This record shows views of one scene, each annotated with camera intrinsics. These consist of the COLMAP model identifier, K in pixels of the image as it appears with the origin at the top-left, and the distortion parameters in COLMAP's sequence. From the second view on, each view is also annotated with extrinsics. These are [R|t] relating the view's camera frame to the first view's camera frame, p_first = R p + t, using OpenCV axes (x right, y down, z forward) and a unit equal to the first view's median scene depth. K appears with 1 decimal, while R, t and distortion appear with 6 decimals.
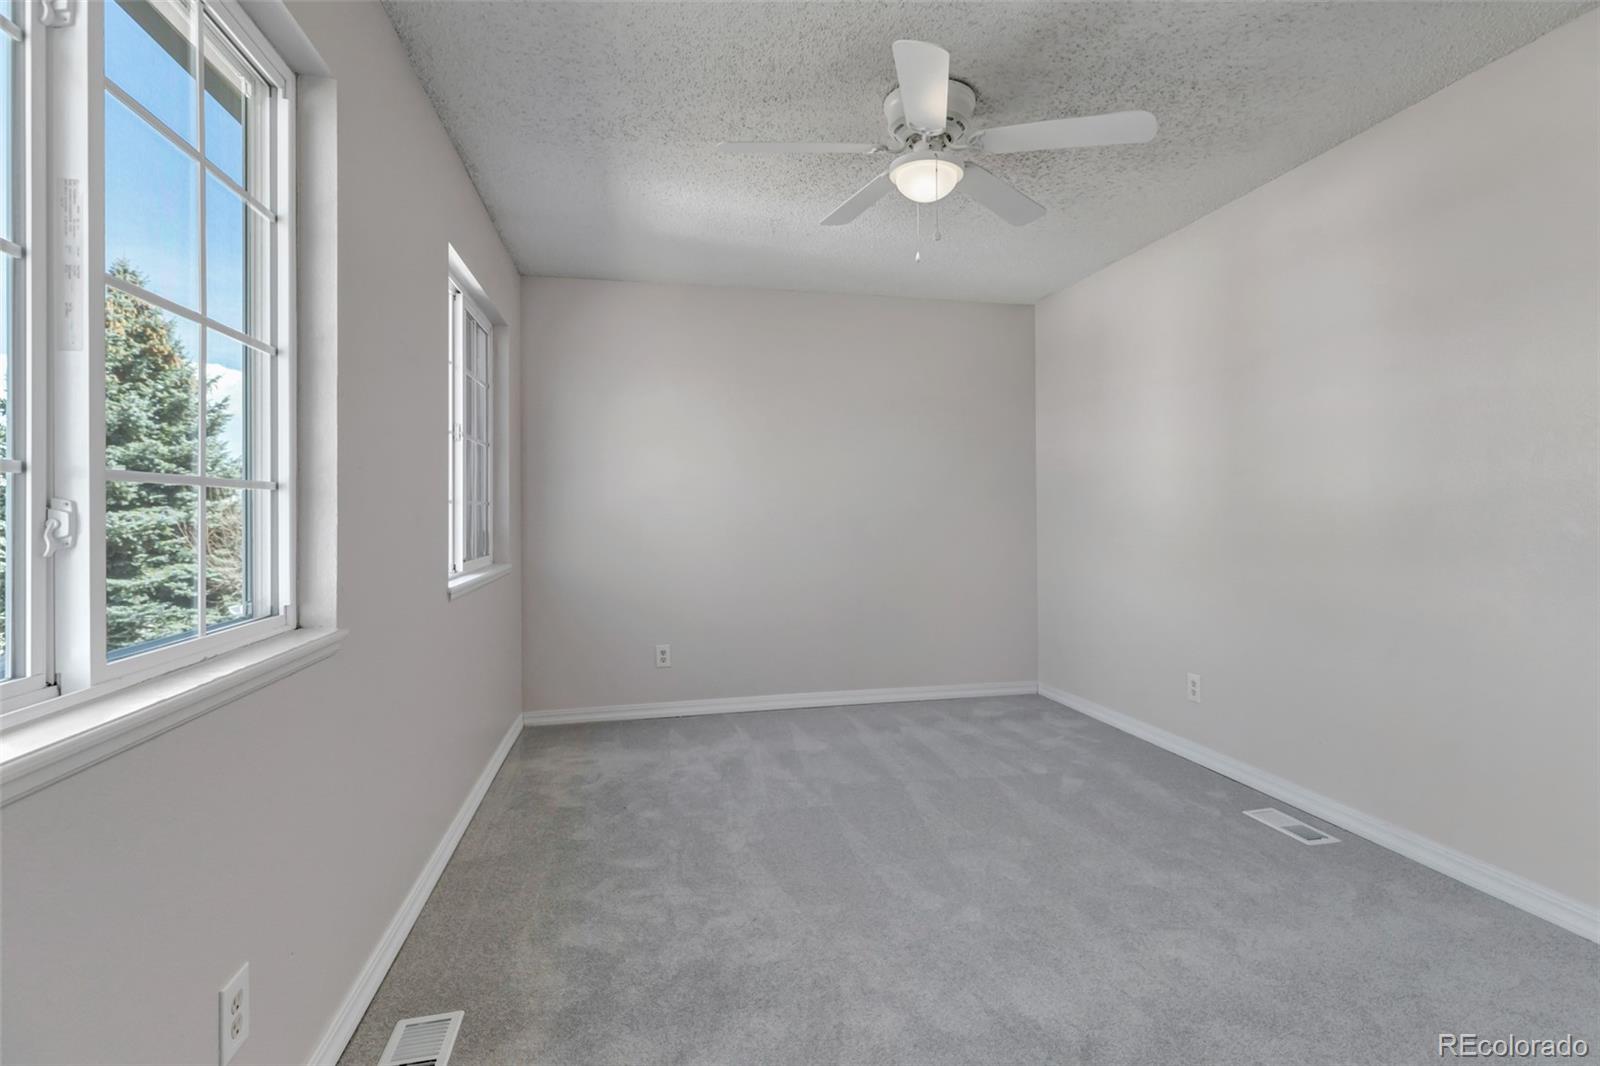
lens RADIAL K [[731.3, 0, 804.4], [0, 731.3, 517.3], [0, 0, 1]] dist [0.006792, 0.000682]
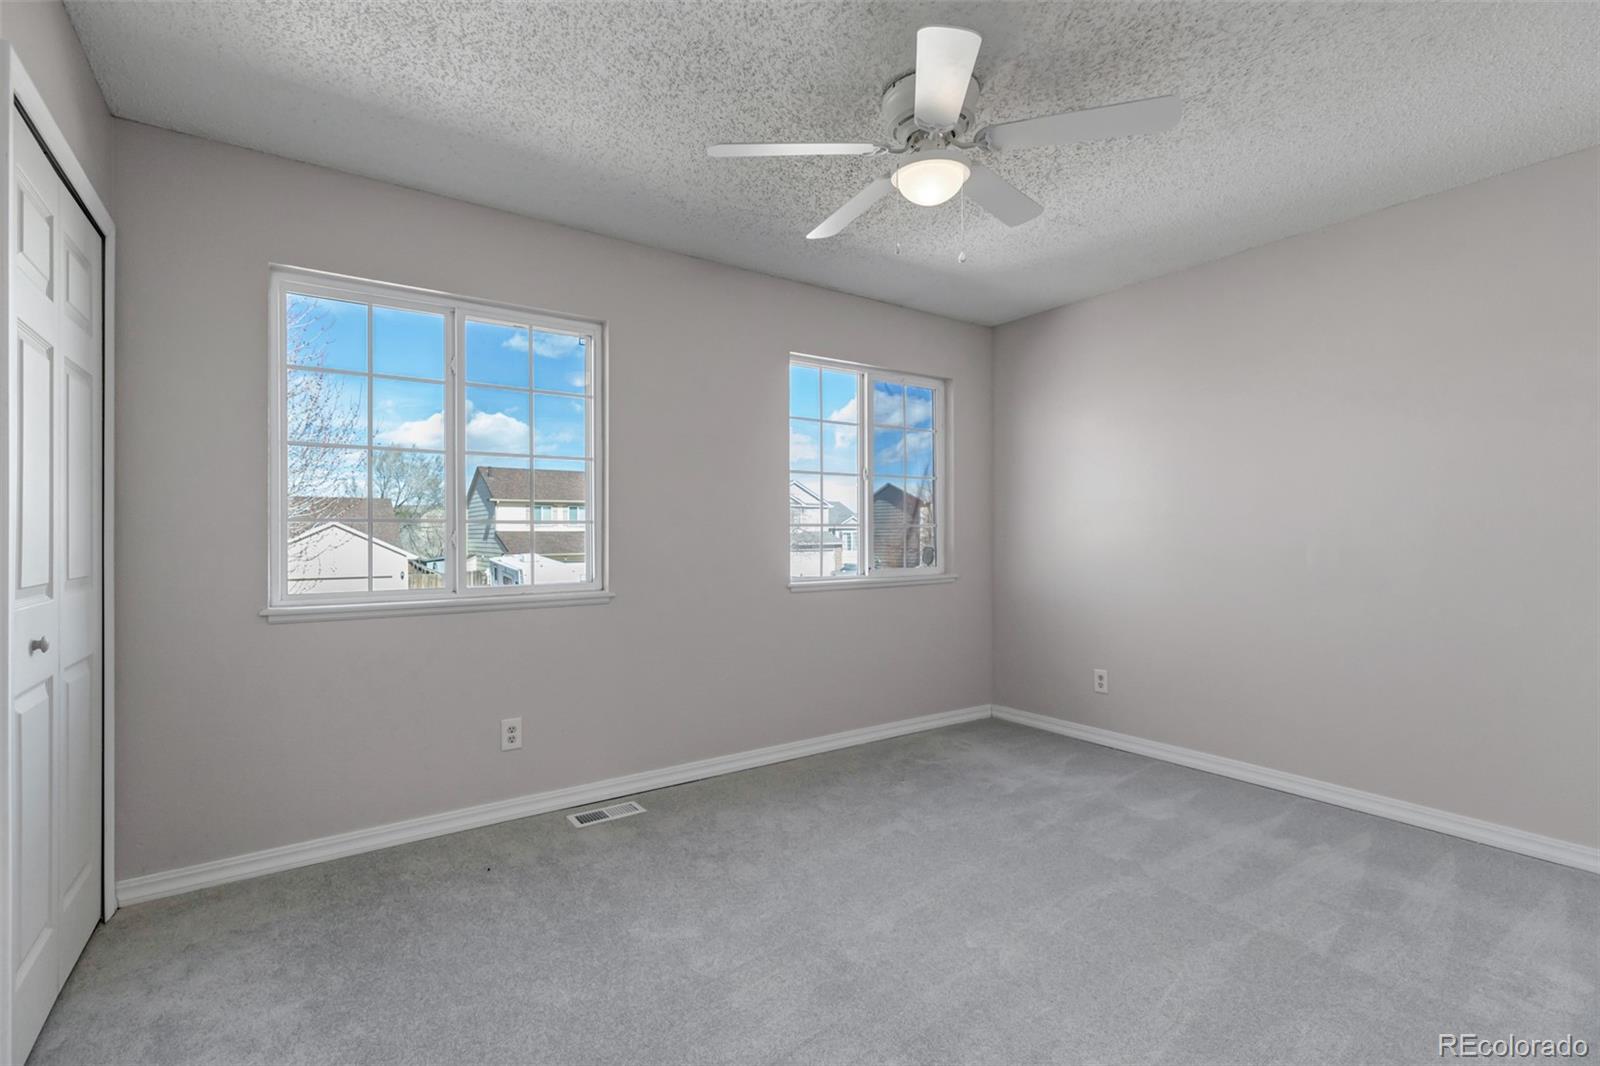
lens RADIAL K [[731.3, 0, 808.0], [0, 731.3, 531.6], [0, 0, 1]] dist [0.006792, 0.000682]
pose [[0.399731, 0.004916, -0.916619, 0.654775], [-0.009393, 0.999955, 0.001267, -0.005396], [0.916584, 0.008103, 0.399759, 0.319440]]
